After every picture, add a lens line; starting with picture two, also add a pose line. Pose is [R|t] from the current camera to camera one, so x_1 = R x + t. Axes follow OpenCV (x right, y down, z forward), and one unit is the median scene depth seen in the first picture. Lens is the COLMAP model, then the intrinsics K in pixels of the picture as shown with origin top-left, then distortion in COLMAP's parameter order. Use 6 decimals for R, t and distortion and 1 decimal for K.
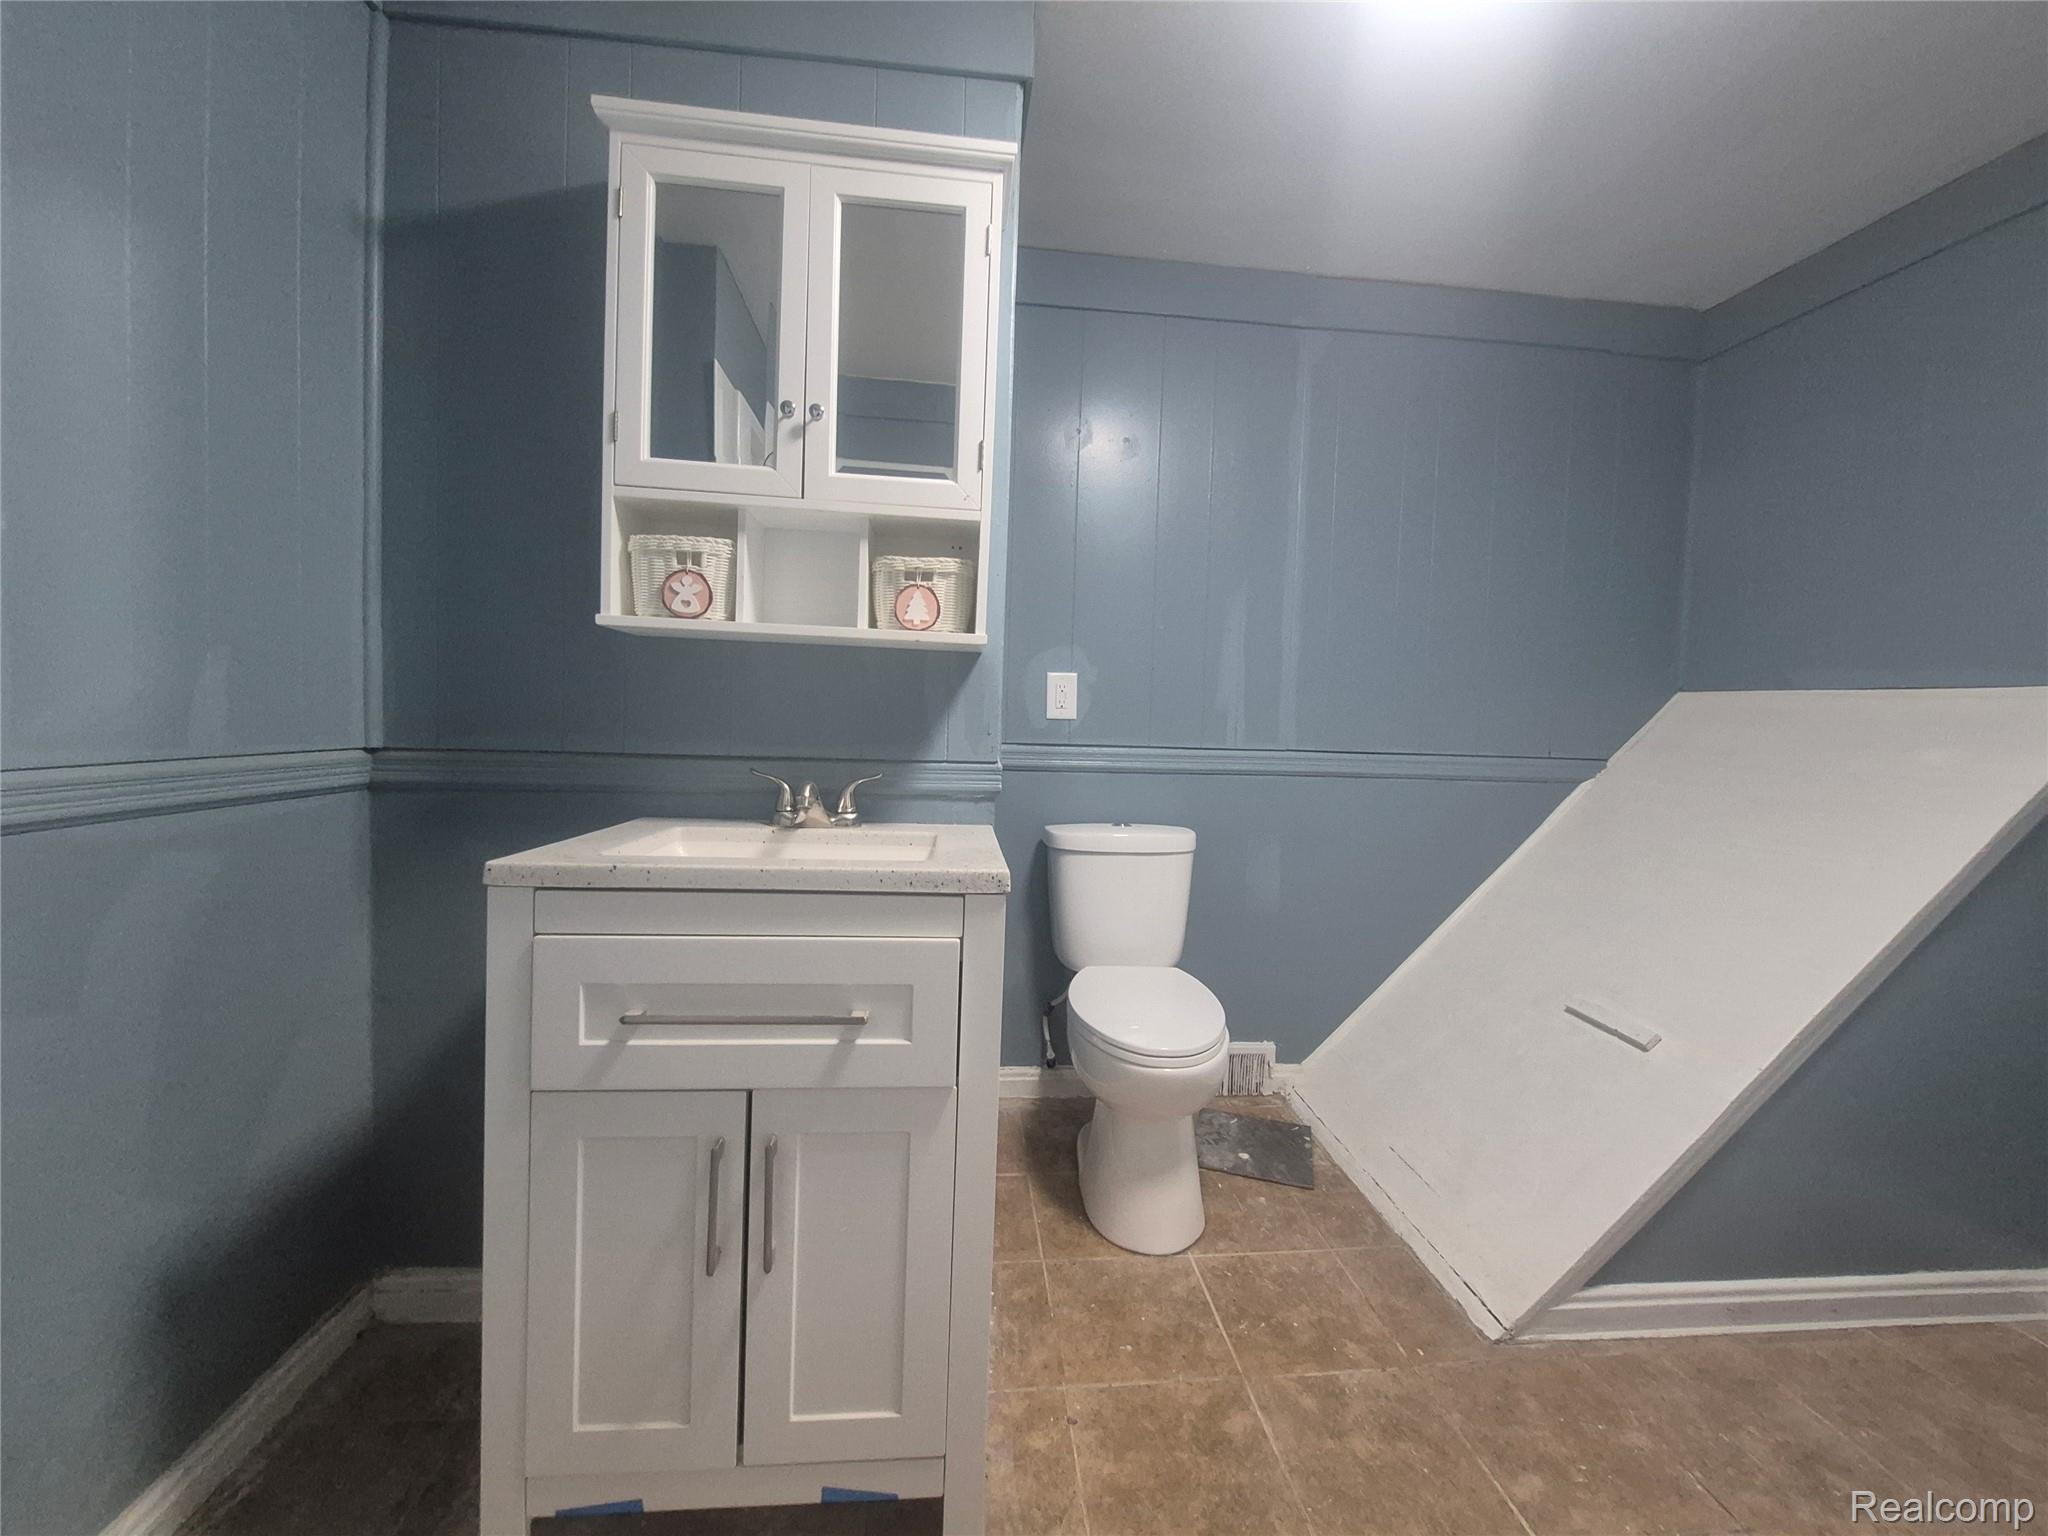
lens RADIAL K [[812.2, 0, 1034.4], [0, 812.2, 759.6], [0, 0, 1]] dist [-0.004211, -0.000615]
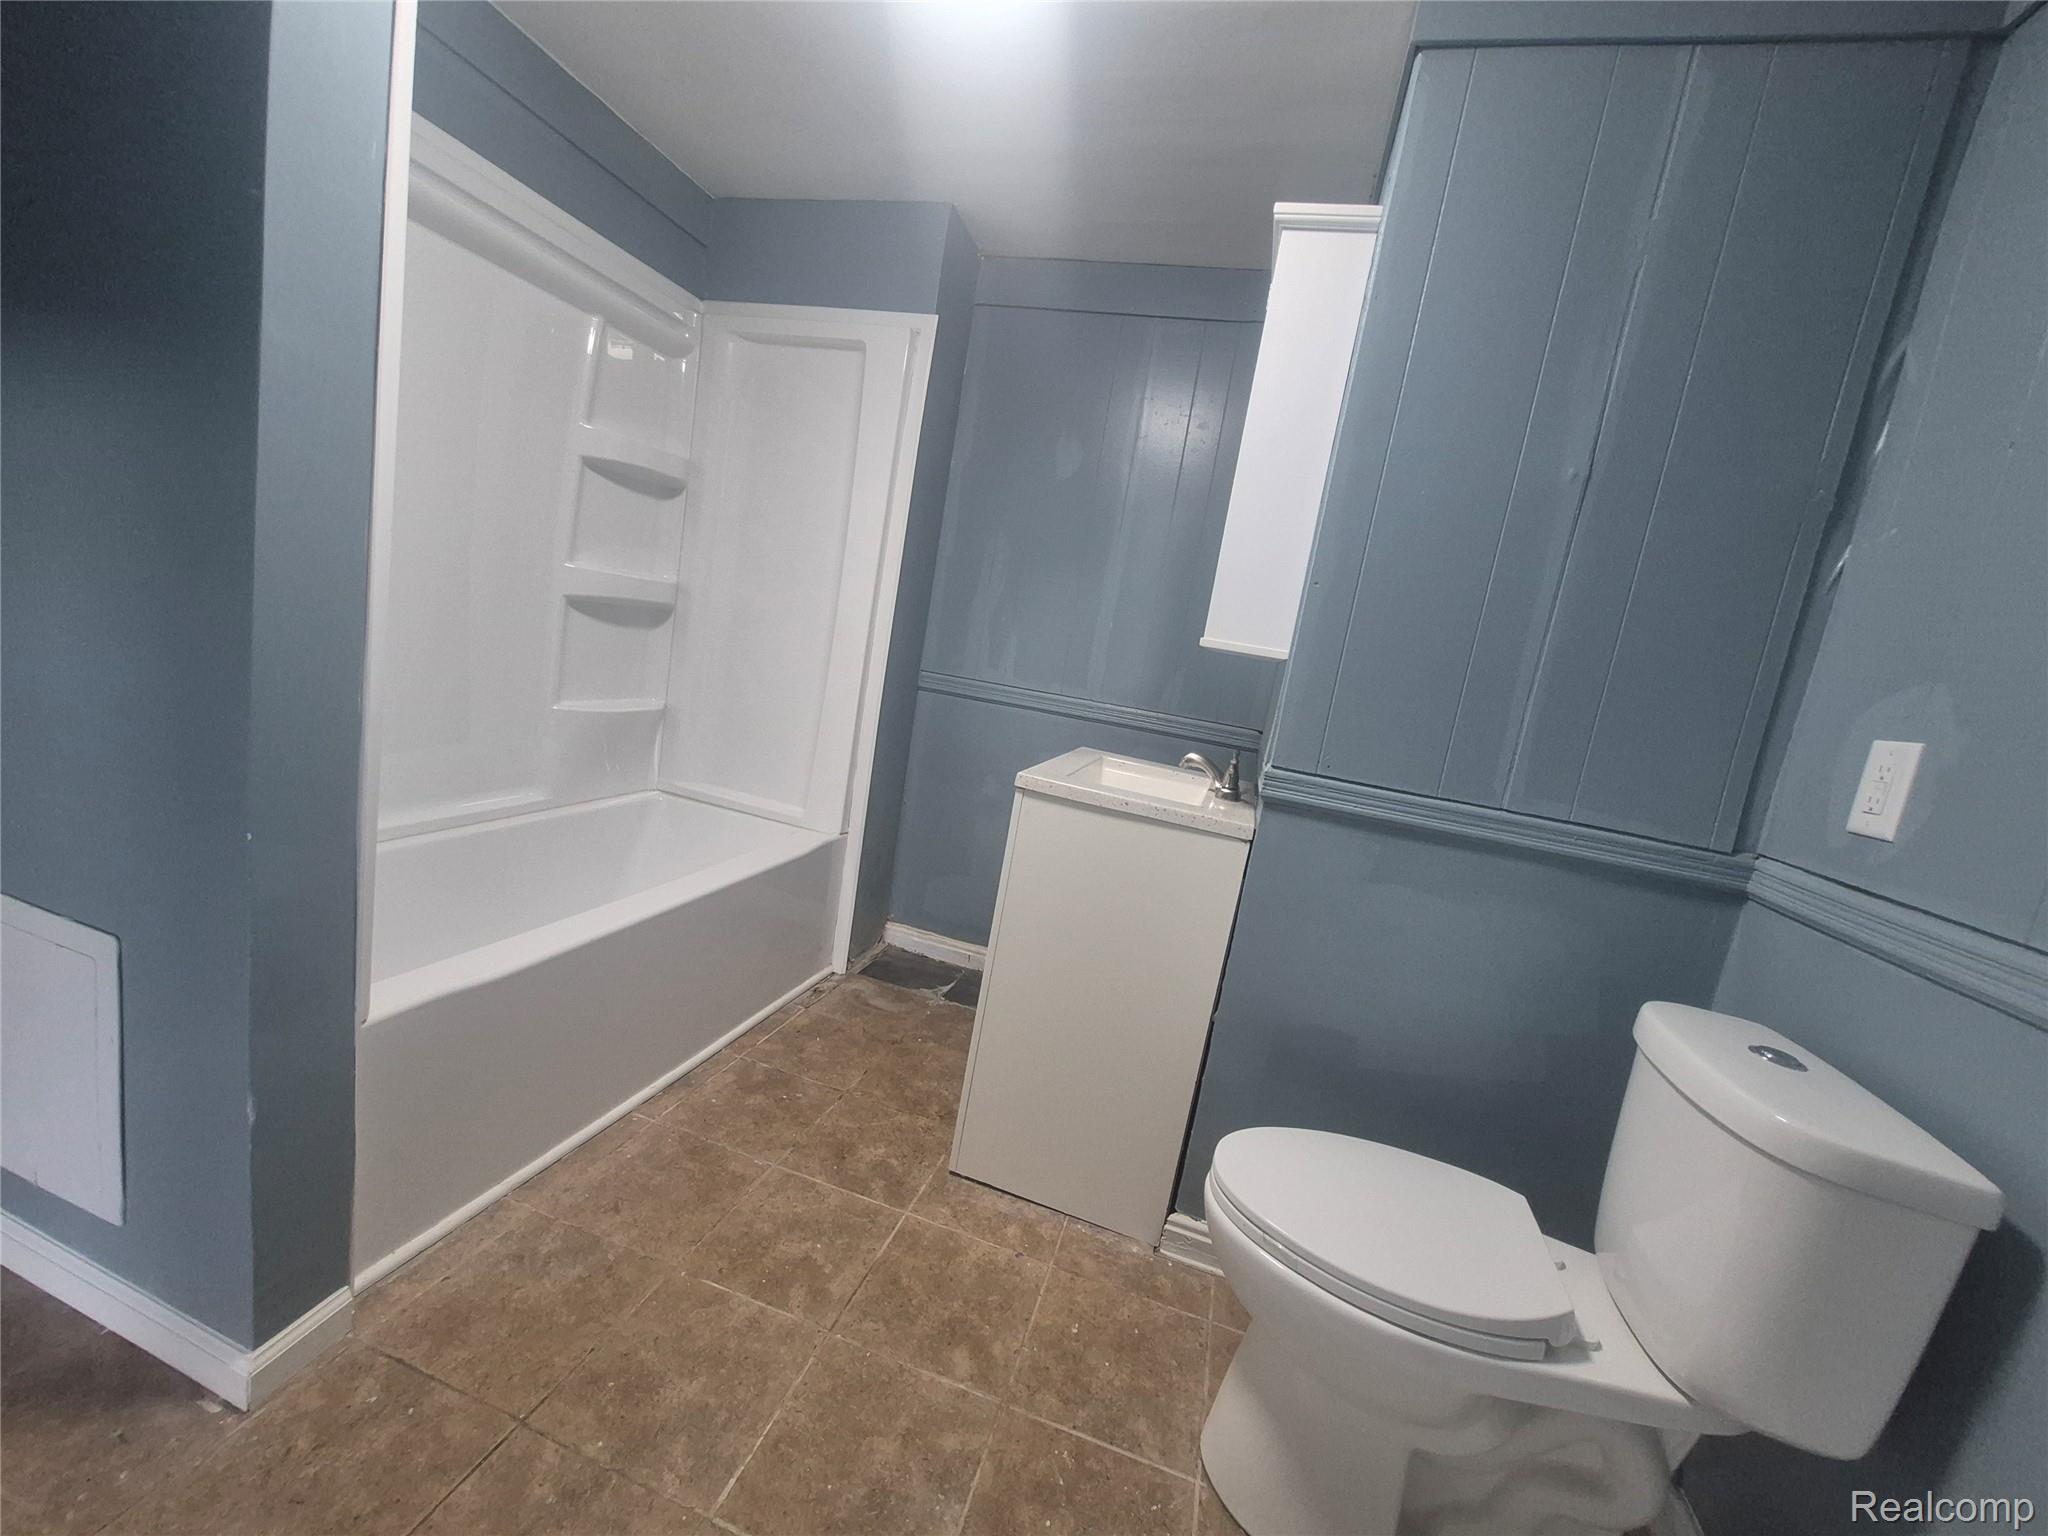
lens RADIAL K [[812.2, 0, 1034.2], [0, 812.2, 761.3], [0, 0, 1]] dist [-0.004211, -0.000615]
pose [[-0.362875, 0.050497, -0.930469, 1.130541], [-0.224877, 0.964272, 0.140032, -0.088102], [0.904296, 0.260055, -0.338555, 1.219350]]
